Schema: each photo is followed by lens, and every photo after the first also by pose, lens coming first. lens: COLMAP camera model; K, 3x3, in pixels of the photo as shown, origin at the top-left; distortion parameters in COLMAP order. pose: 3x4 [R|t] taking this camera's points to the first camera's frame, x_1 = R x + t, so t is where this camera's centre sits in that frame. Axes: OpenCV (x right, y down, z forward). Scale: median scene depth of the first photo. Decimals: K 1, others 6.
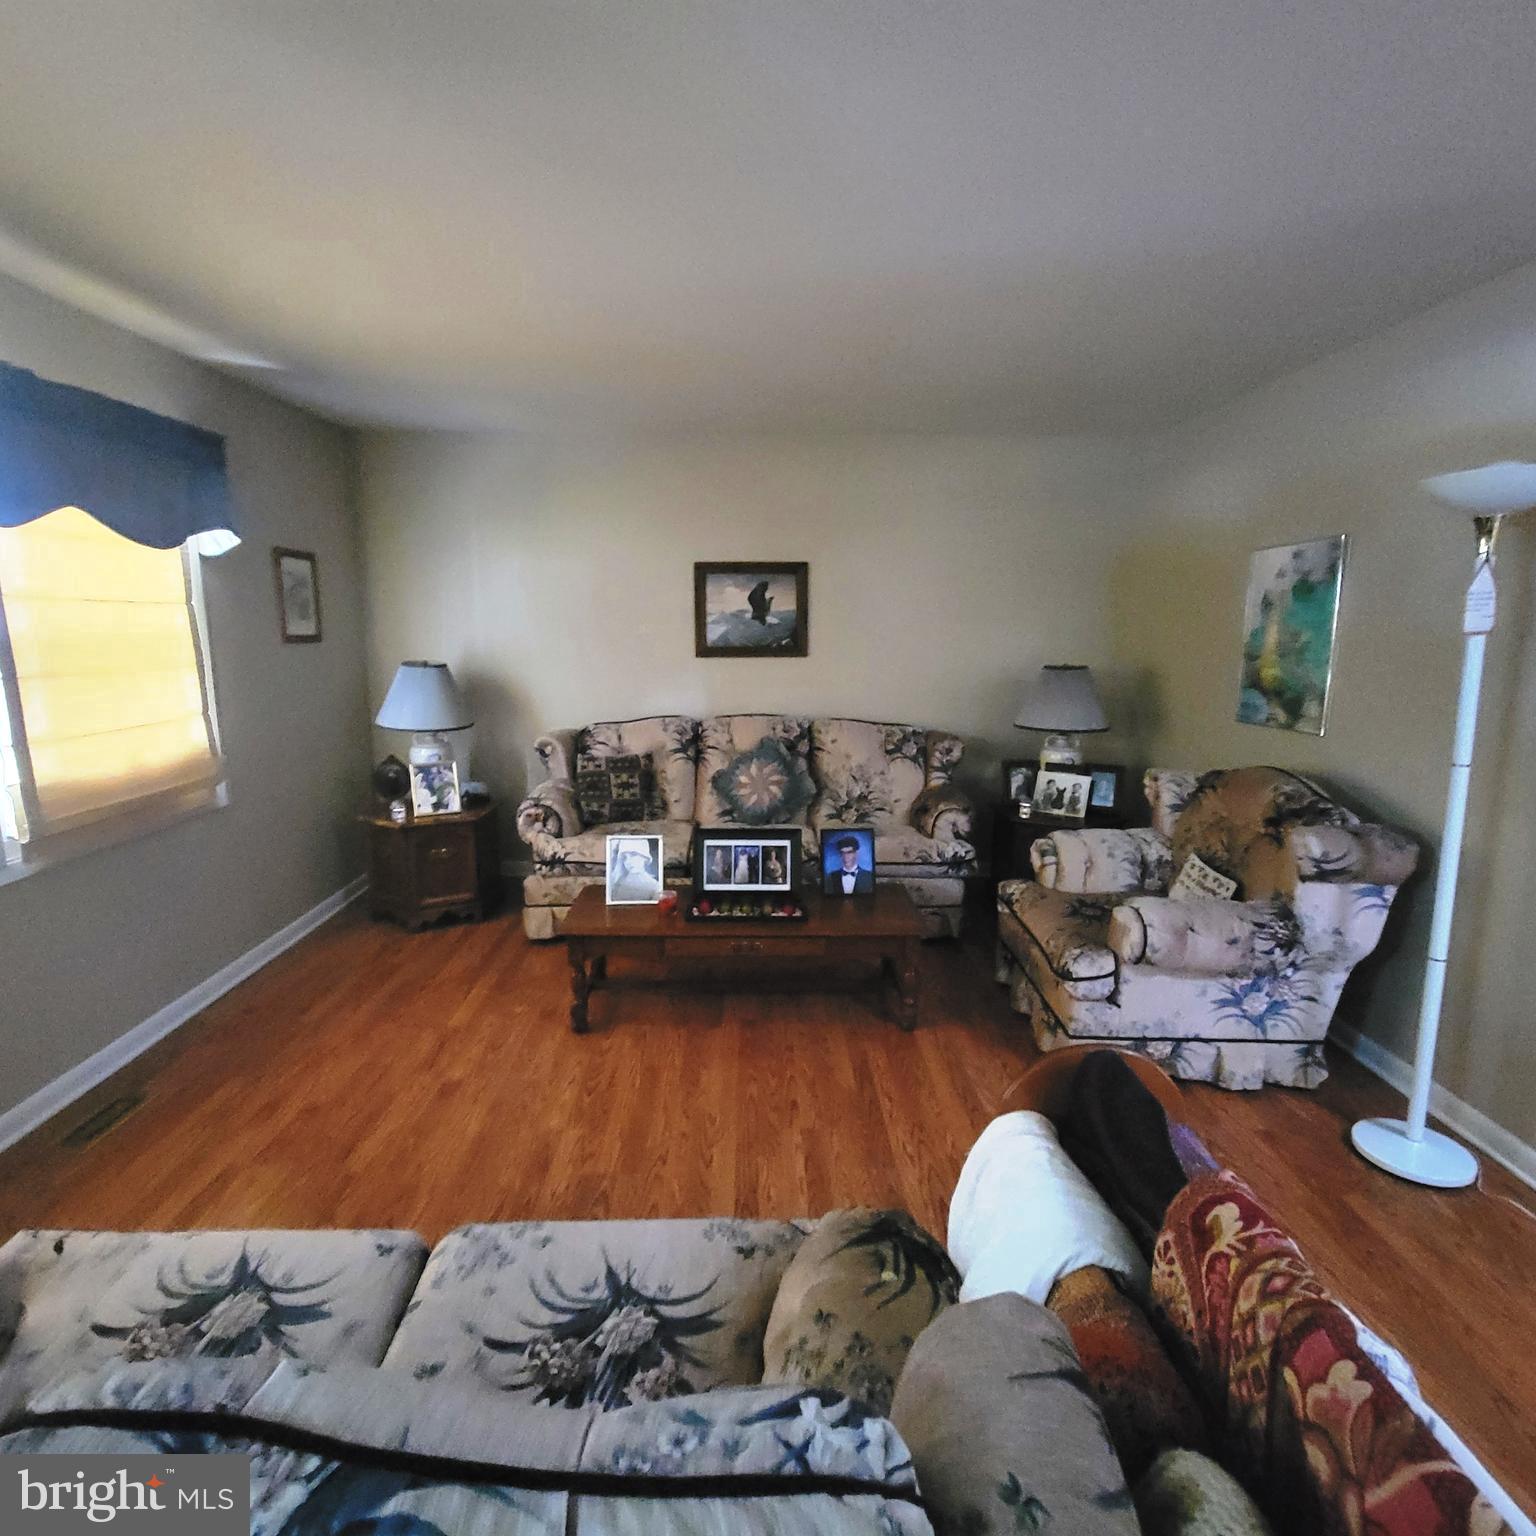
lens RADIAL K [[845.5, 0, 748.4], [0, 845.5, 824.2], [0, 0, 1]] dist [0.006795, -0.001084]
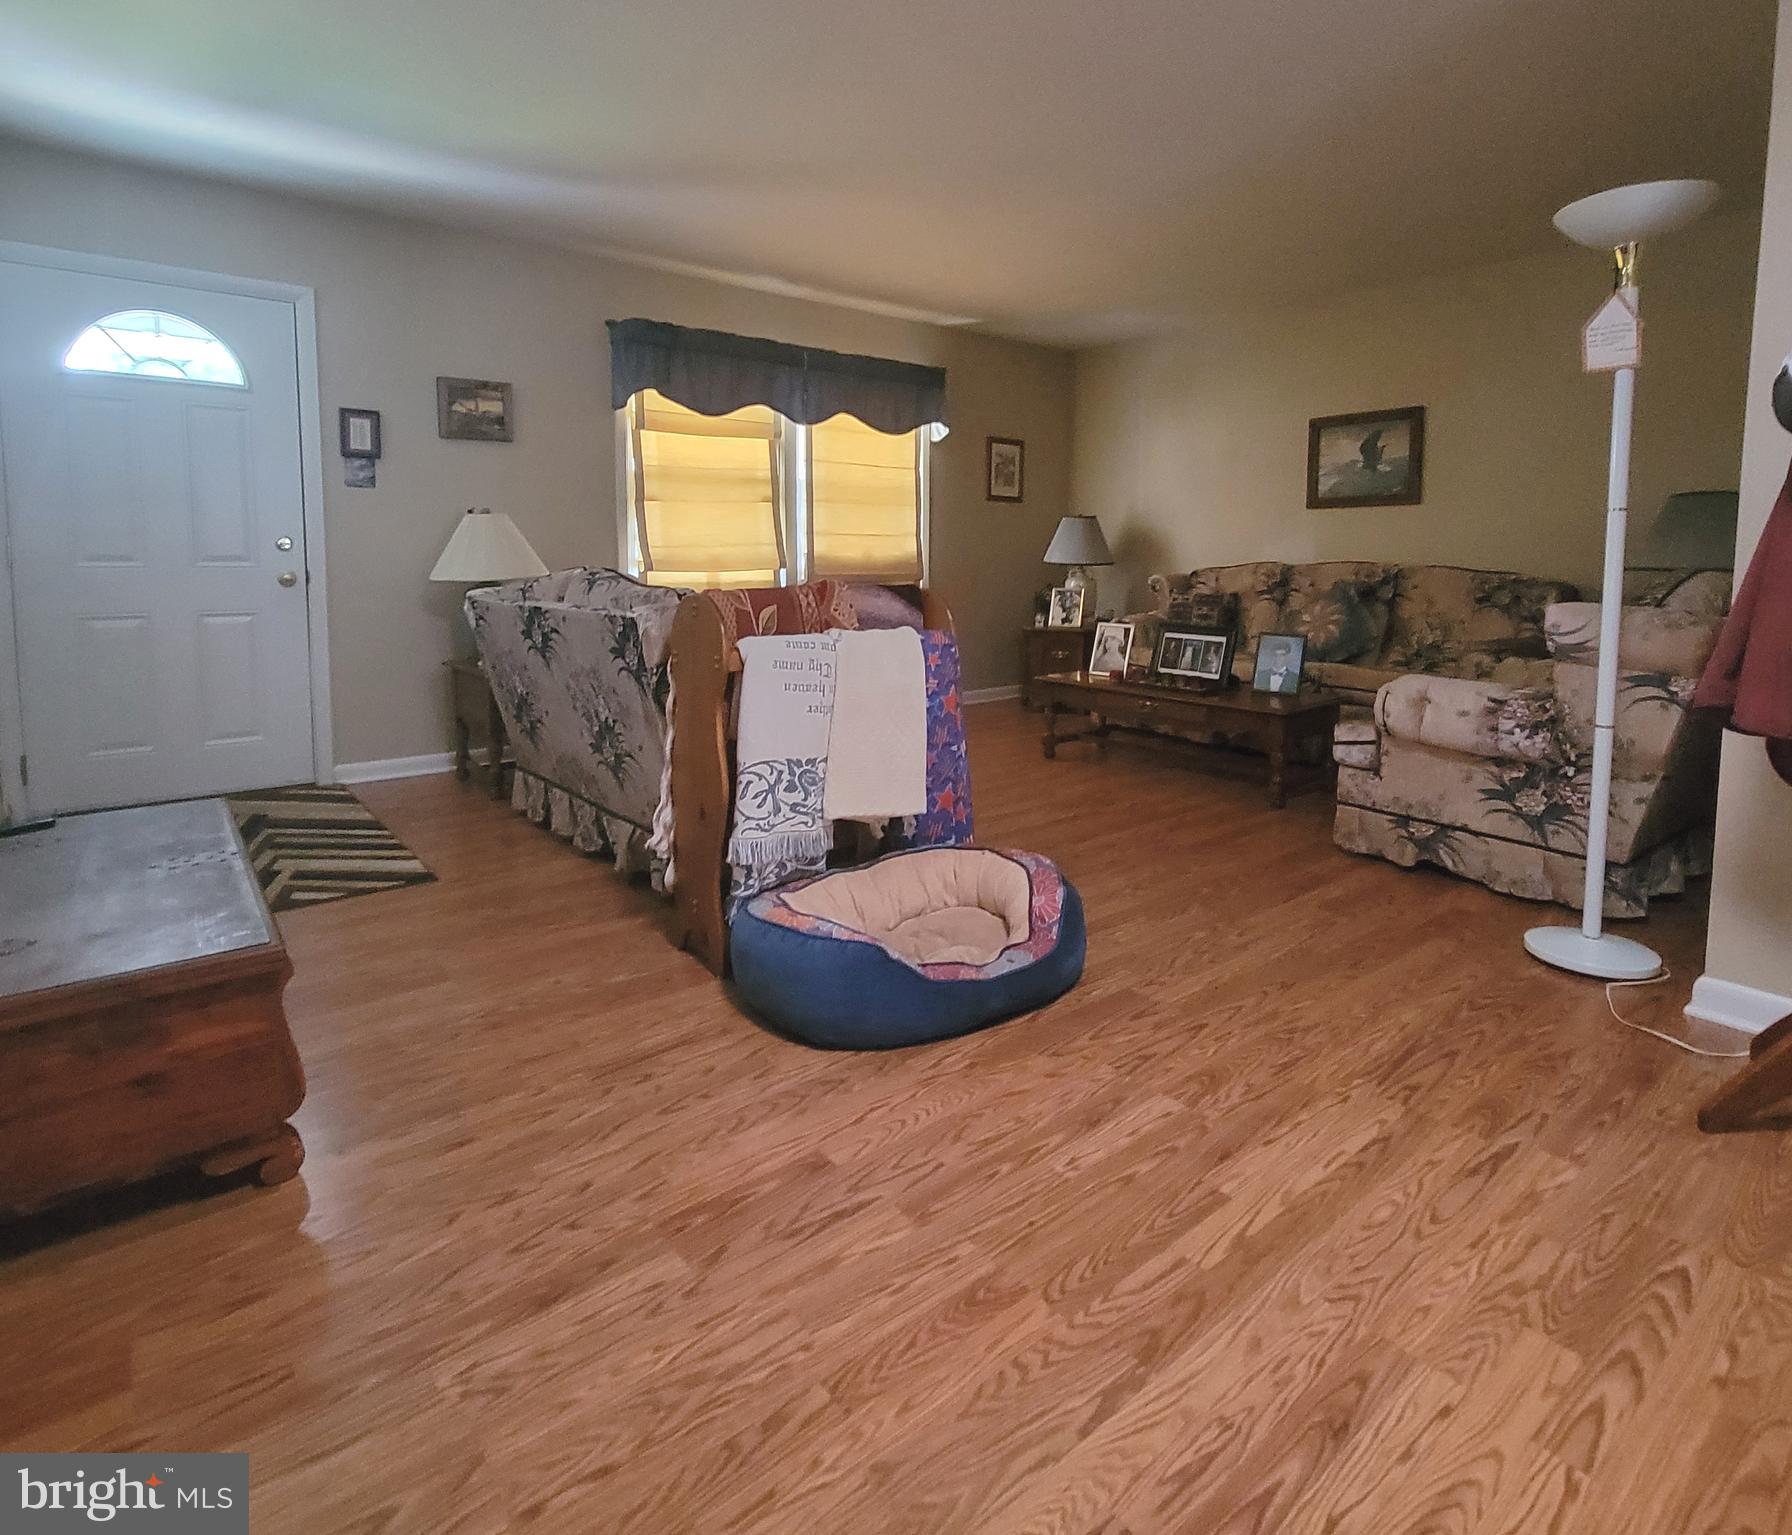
lens RADIAL K [[923.5, 0, 897.0], [0, 923.5, 767.2], [0, 0, 1]] dist [0.007427, -0.000792]
pose [[0.627455, 0.171556, -0.759519, 0.774375], [-0.185301, 0.980302, 0.068344, 0.194570], [0.756283, 0.097857, 0.646885, -0.172093]]
